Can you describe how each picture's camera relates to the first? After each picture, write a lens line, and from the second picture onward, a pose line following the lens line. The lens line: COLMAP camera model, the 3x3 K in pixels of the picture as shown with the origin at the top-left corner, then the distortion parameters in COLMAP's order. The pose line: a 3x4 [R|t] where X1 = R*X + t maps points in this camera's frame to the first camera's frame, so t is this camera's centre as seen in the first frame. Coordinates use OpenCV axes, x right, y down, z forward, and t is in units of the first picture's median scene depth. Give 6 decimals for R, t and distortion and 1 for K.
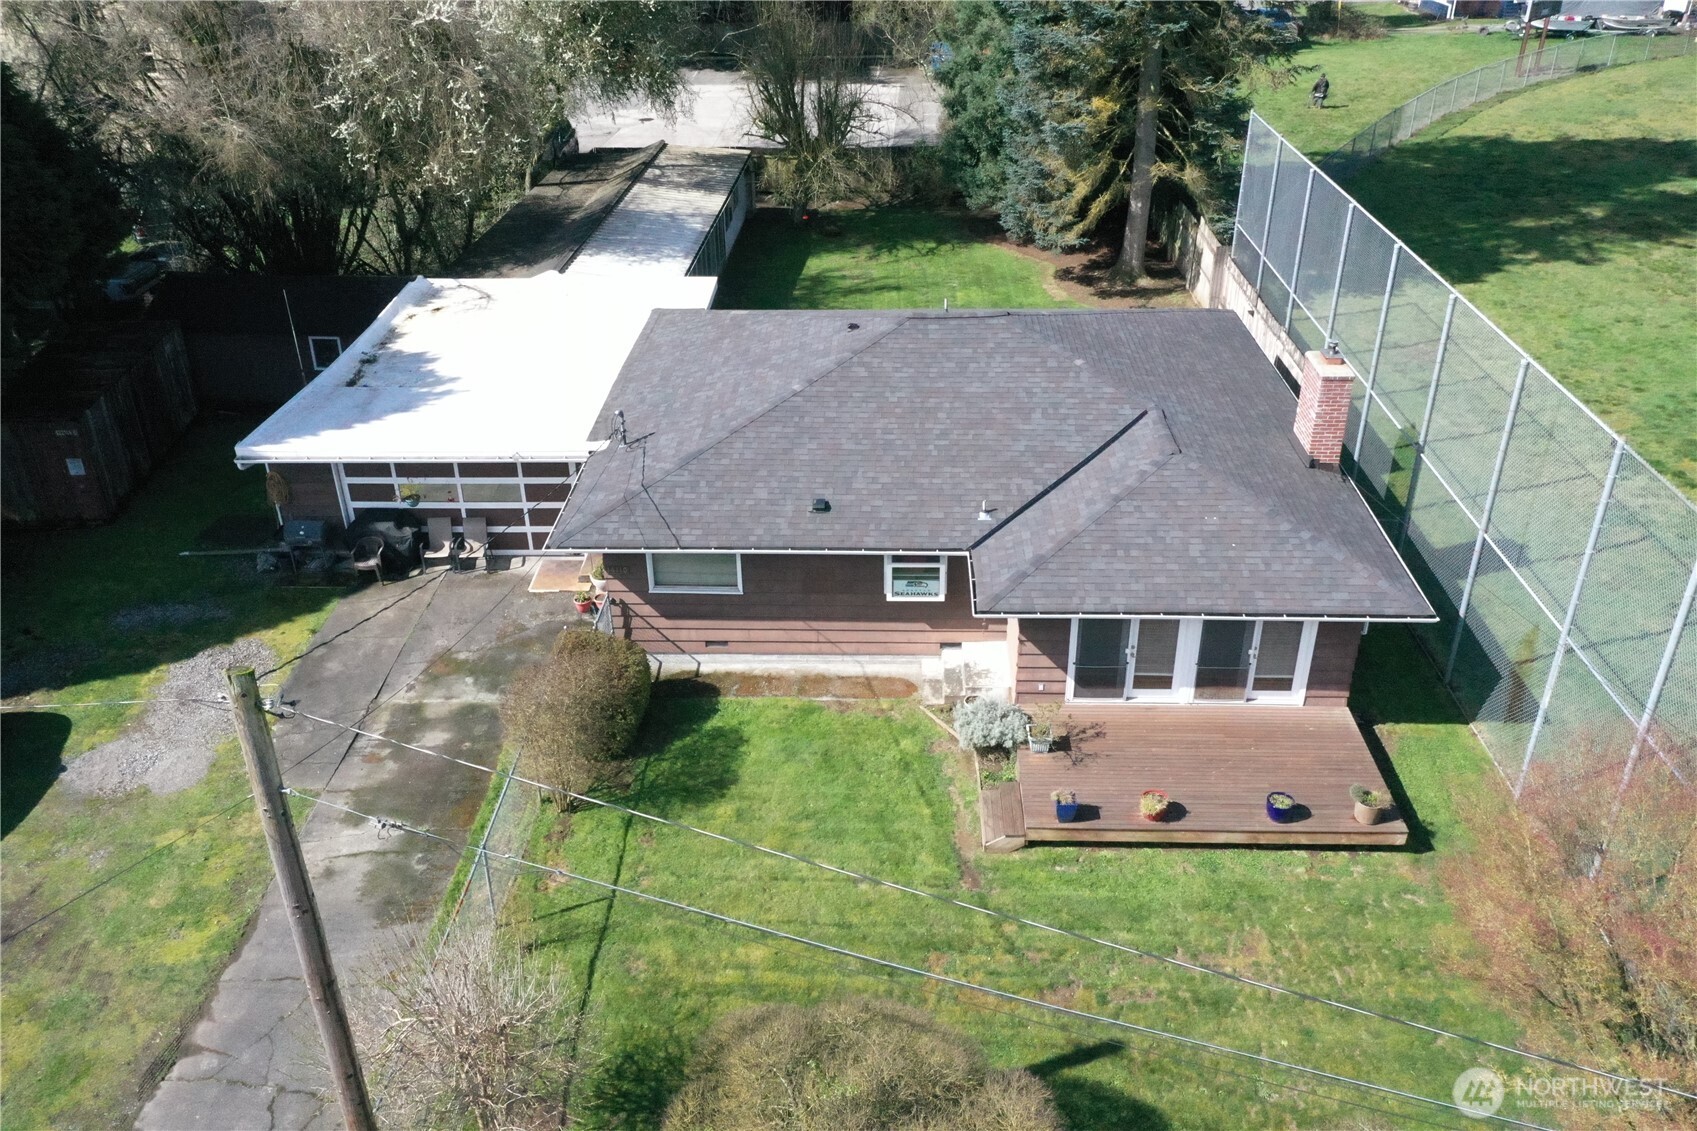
lens RADIAL K [[1330.5, 0, 869.5], [0, 1330.5, 566.5], [0, 0, 1]] dist [-0.022944, 0.001820]
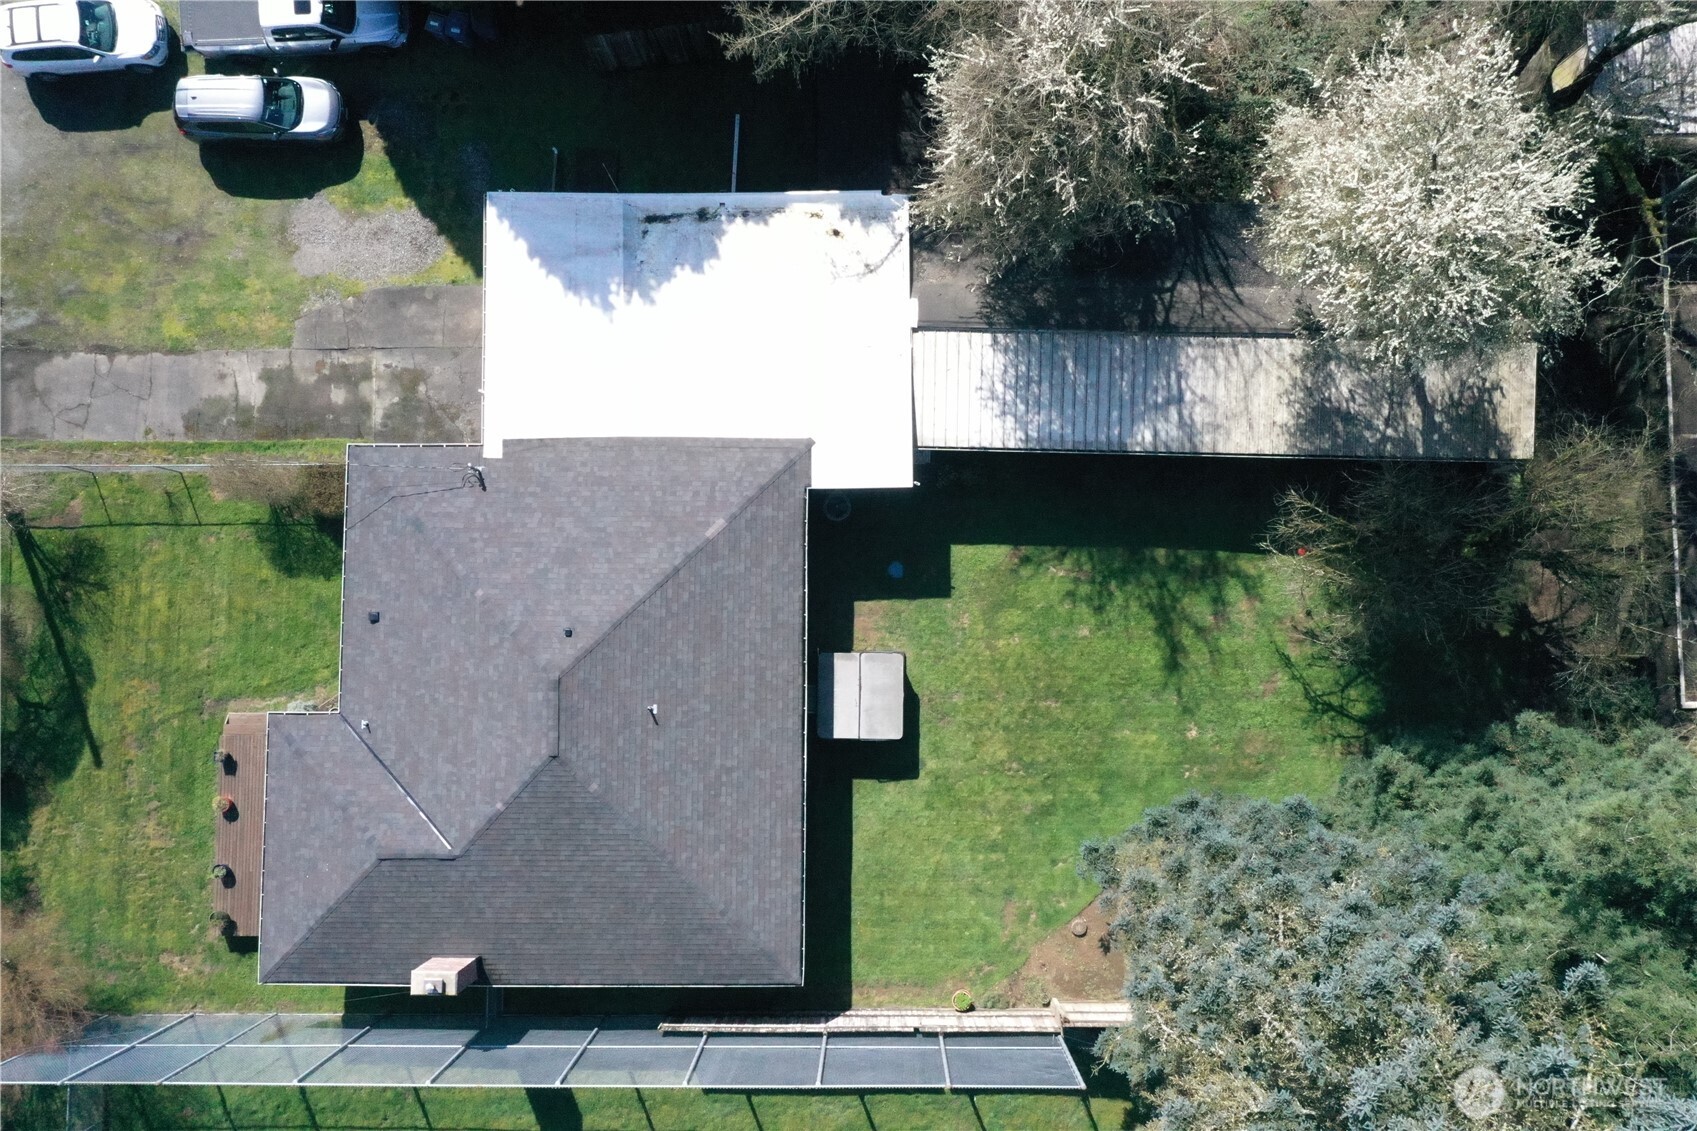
lens RADIAL K [[1322.7, 0, 848.5], [0, 1322.7, 565.5], [0, 0, 1]] dist [0.005450, 0.000777]
pose [[0.019623, 0.997443, -0.068719, 0.010625], [-0.487805, 0.069548, 0.870178, -0.869812], [0.872732, 0.016446, 0.487922, 0.390130]]
